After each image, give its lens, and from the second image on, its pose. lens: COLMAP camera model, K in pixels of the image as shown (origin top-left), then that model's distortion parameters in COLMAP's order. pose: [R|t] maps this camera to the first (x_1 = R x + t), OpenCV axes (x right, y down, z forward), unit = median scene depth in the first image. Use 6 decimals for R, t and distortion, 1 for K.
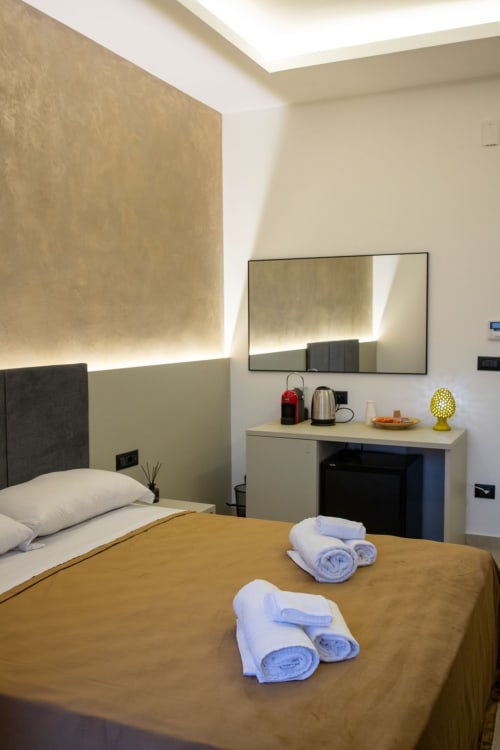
lens RADIAL K [[832.8, 0, 250.0], [0, 832.8, 375.0], [0, 0, 1]] dist [-0.025843, -0.010919]
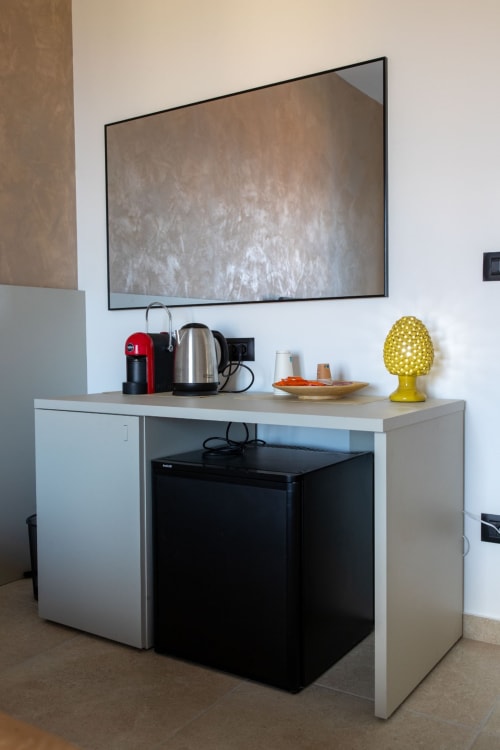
lens RADIAL K [[832.8, 0, 250.0], [0, 832.8, 375.0], [0, 0, 1]] dist [-0.025843, -0.010919]
pose [[0.986884, 0.003540, -0.161391, 0.213395], [-0.009775, 0.999235, -0.037854, 0.068396], [0.161133, 0.038935, 0.986164, 0.485524]]
